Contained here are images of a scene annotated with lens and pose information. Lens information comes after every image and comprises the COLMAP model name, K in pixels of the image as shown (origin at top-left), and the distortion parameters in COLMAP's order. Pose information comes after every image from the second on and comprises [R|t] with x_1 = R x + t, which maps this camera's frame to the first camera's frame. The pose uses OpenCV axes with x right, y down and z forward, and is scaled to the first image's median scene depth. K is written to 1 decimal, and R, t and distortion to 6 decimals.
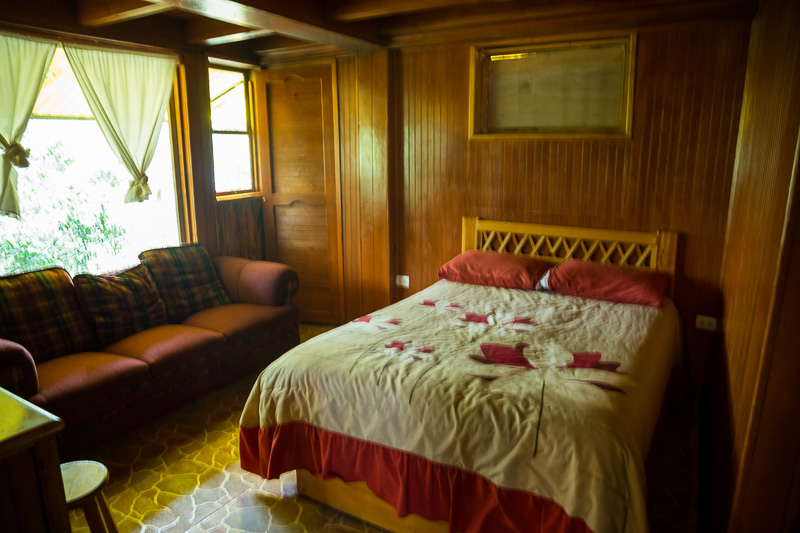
lens RADIAL K [[566.3, 0, 399.3], [0, 566.3, 284.6], [0, 0, 1]] dist [-0.137197, 0.089317]
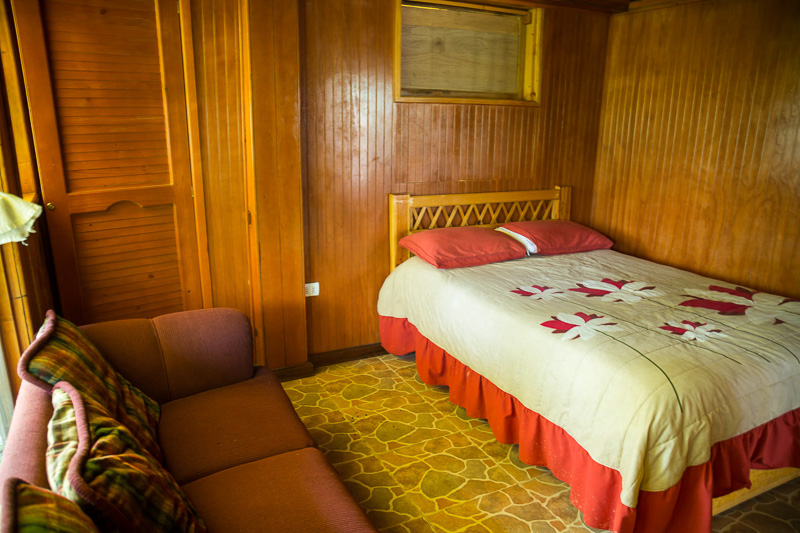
lens RADIAL K [[566.3, 0, 399.3], [0, 566.3, 284.6], [0, 0, 1]] dist [-0.137197, 0.089317]
pose [[0.533007, -0.228515, 0.814669, -0.671079], [0.187012, 0.970843, 0.149967, -0.128657], [-0.825185, 0.072420, 0.560201, 0.599541]]
